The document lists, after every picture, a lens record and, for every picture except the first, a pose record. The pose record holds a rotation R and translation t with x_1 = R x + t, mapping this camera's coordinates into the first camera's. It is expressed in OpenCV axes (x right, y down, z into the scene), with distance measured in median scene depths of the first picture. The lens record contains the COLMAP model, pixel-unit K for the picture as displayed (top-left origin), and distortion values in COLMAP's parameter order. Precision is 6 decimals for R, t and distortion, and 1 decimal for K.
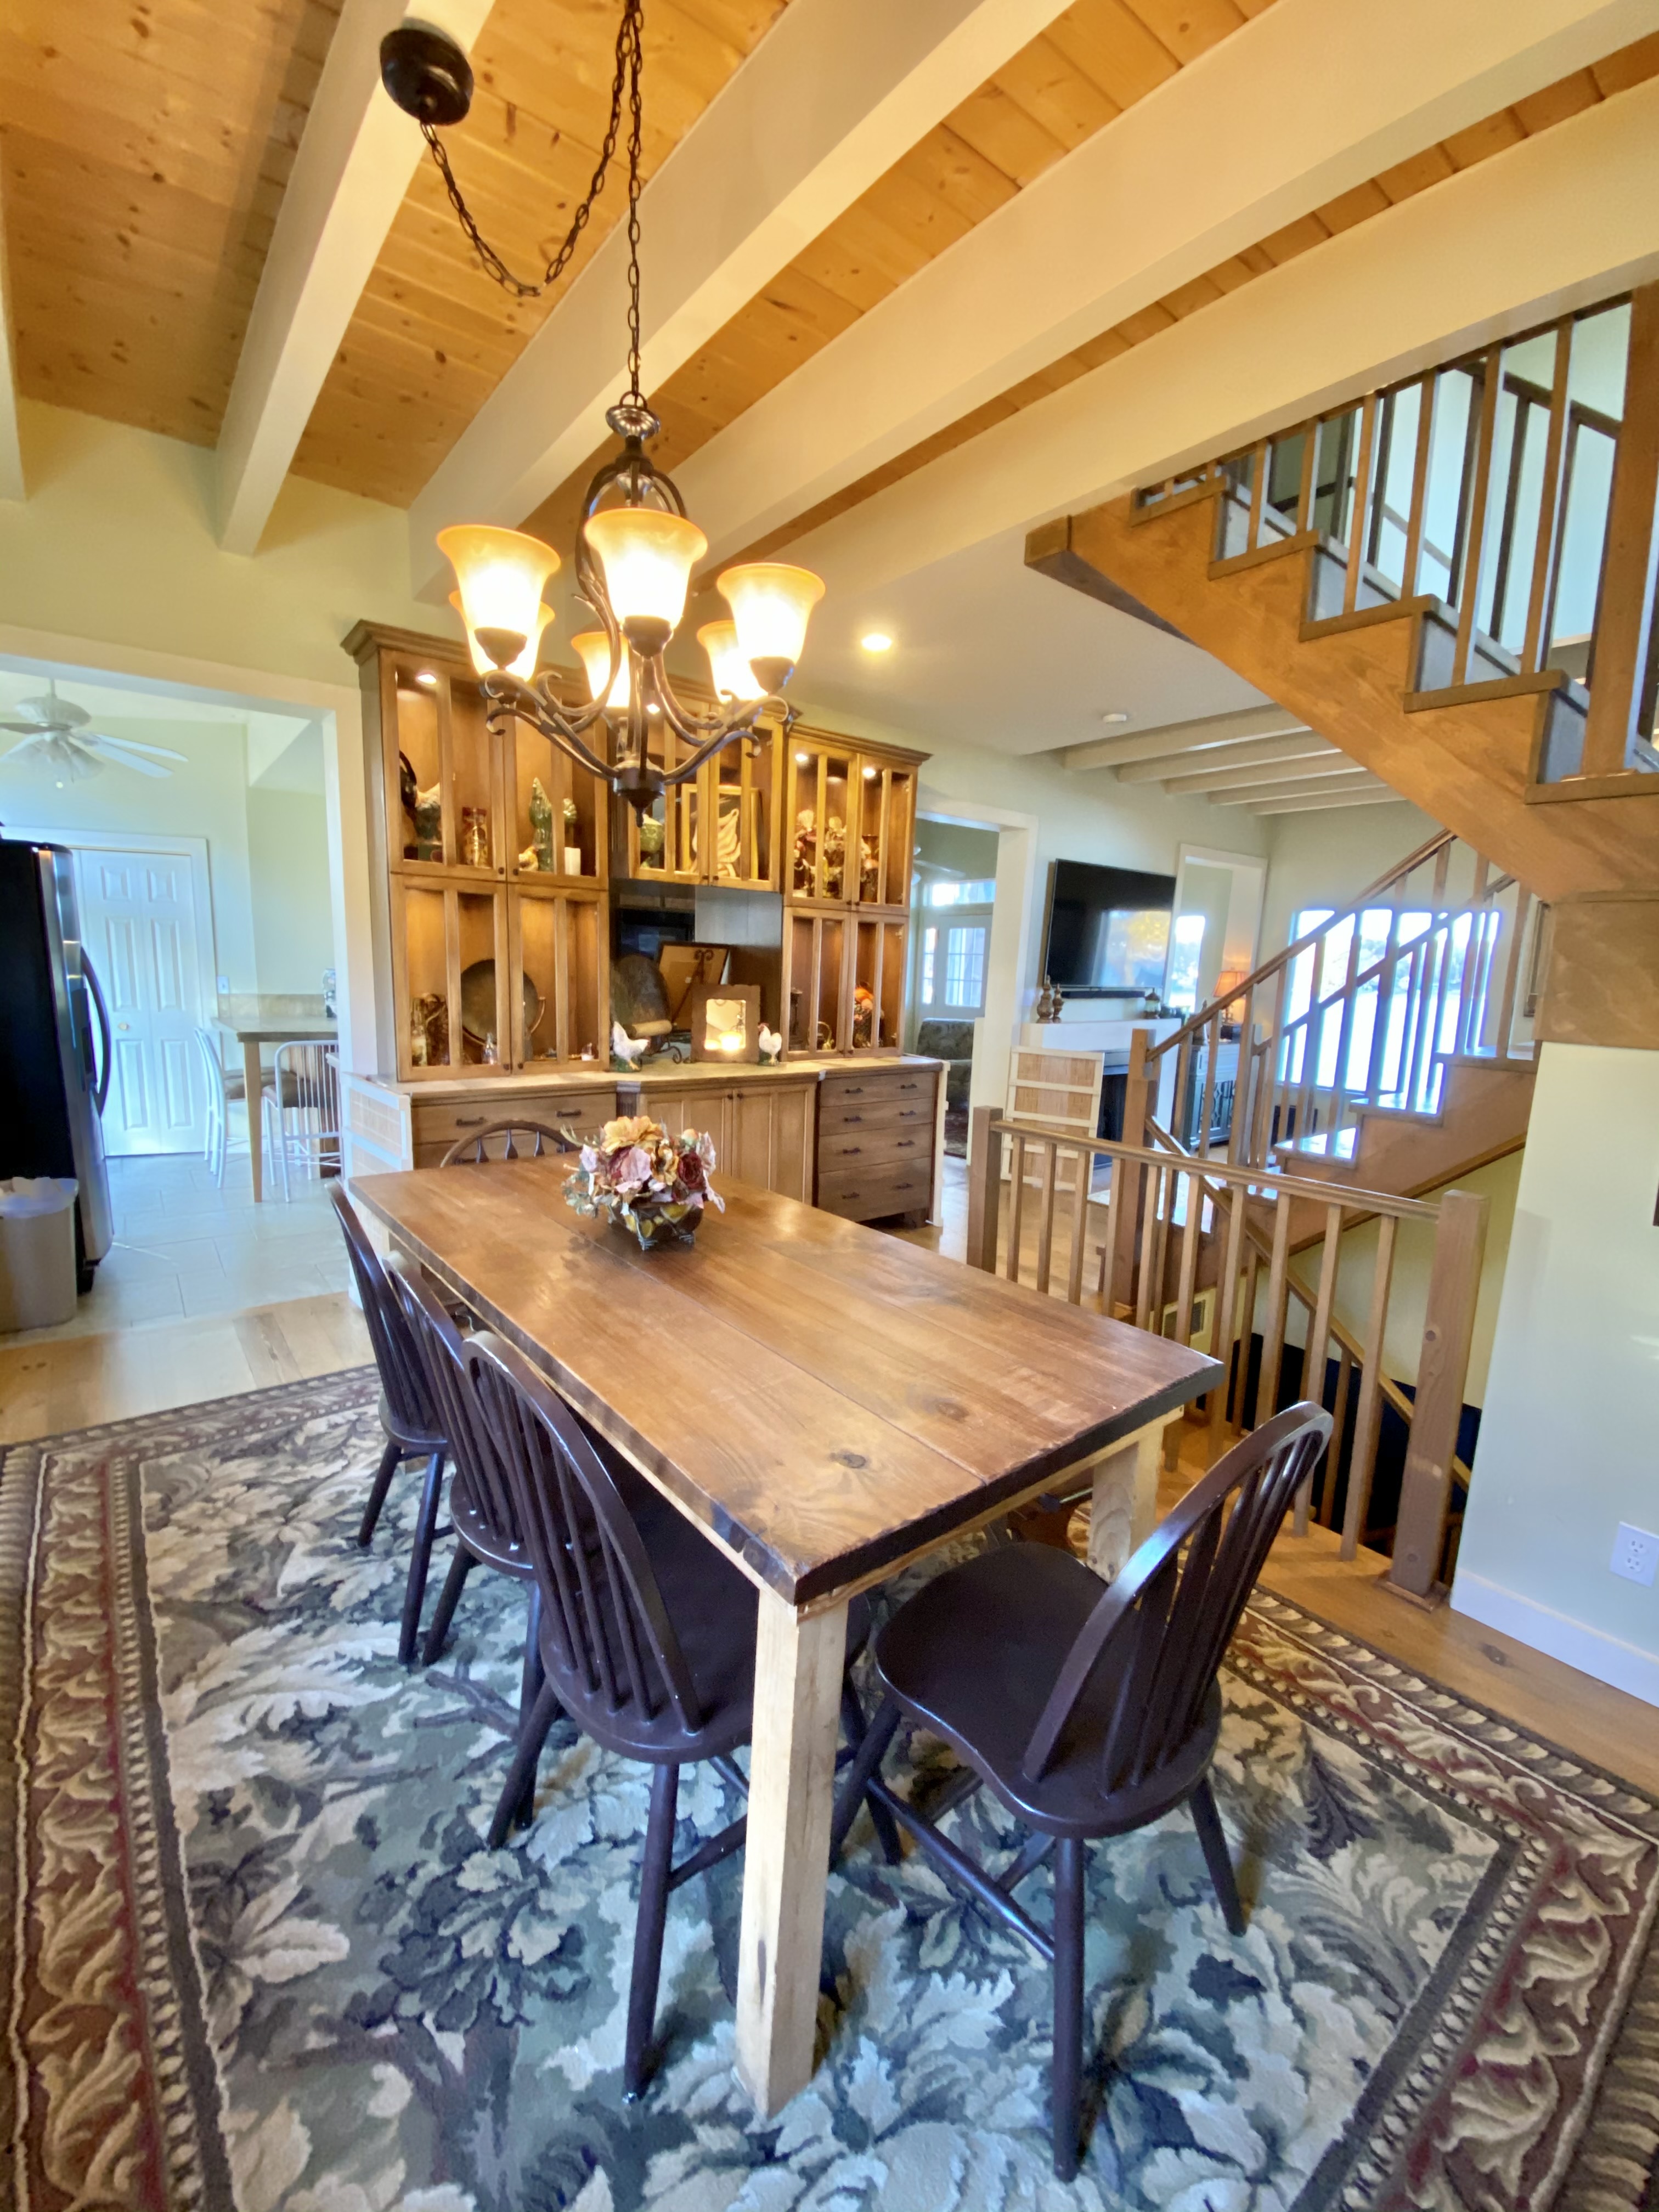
lens RADIAL K [[914.9, 0, 829.5], [0, 914.9, 1106.0], [0, 0, 1]] dist [0.025806, -0.019577]
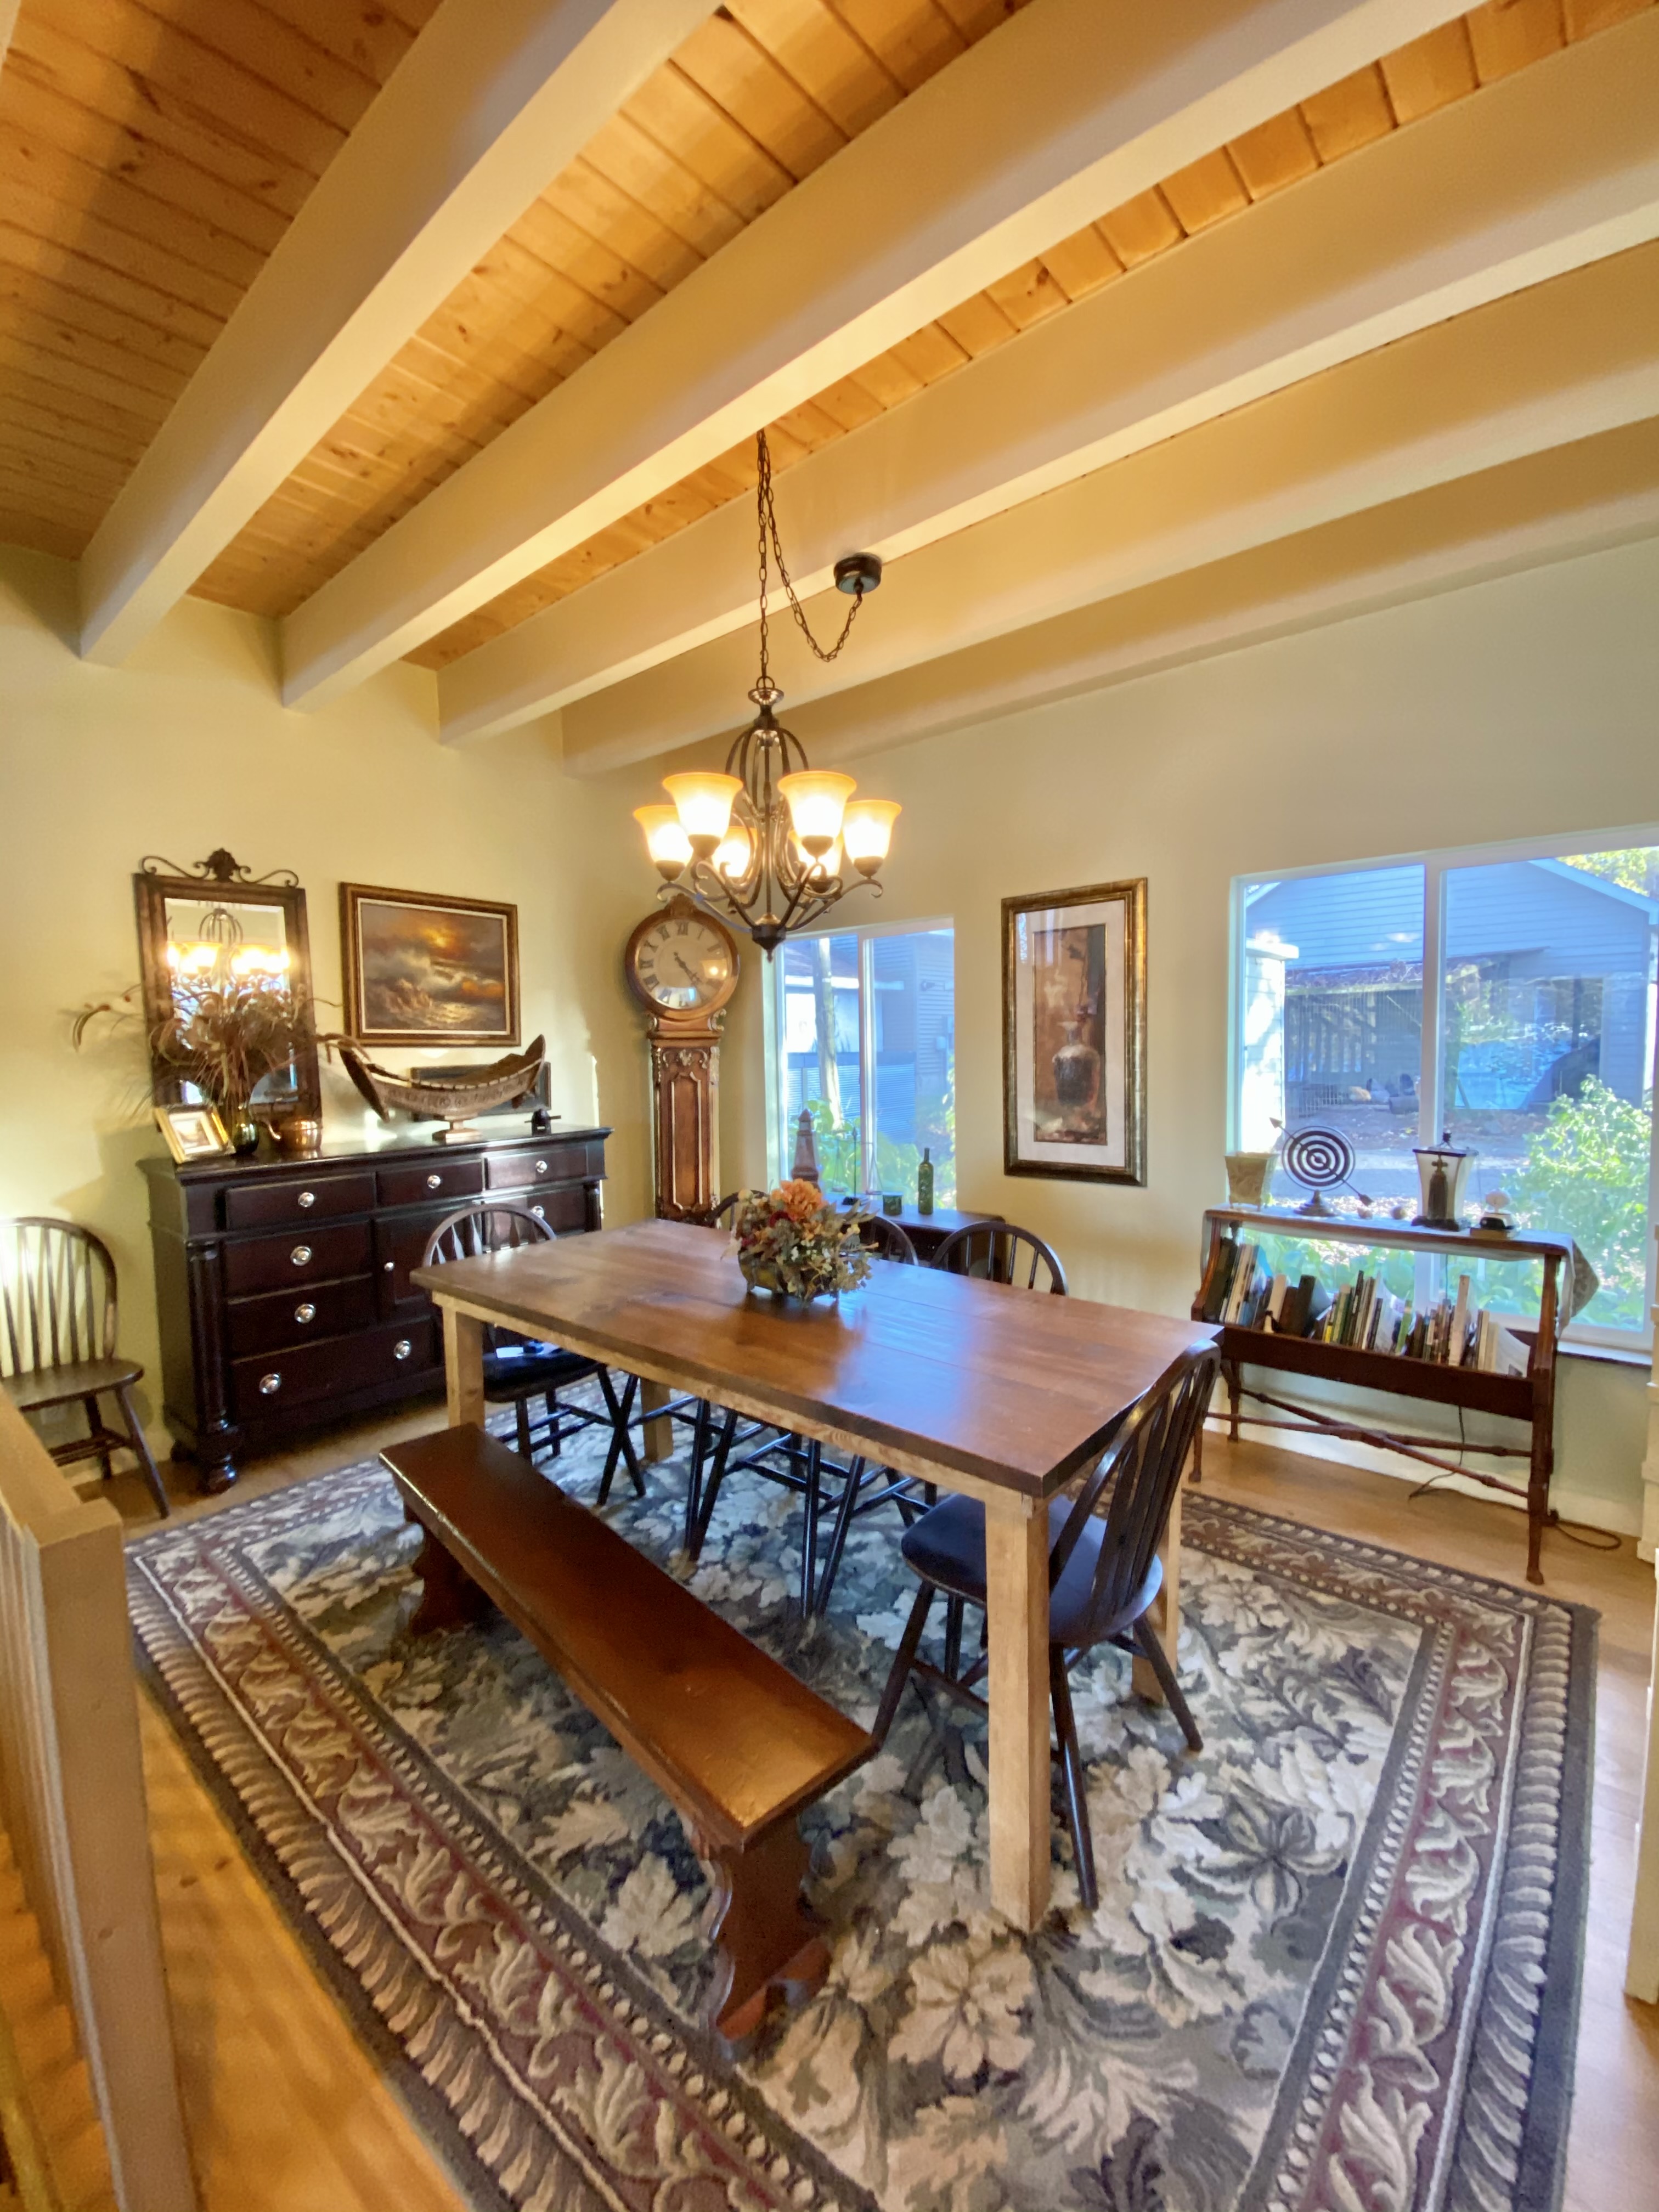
lens RADIAL K [[914.9, 0, 829.5], [0, 914.9, 1106.0], [0, 0, 1]] dist [0.025806, -0.019577]
pose [[-0.982226, -0.000801, -0.187701, -0.031501], [-0.041754, 0.975868, 0.214333, -0.366800], [0.183000, 0.218360, -0.958556, 2.239227]]
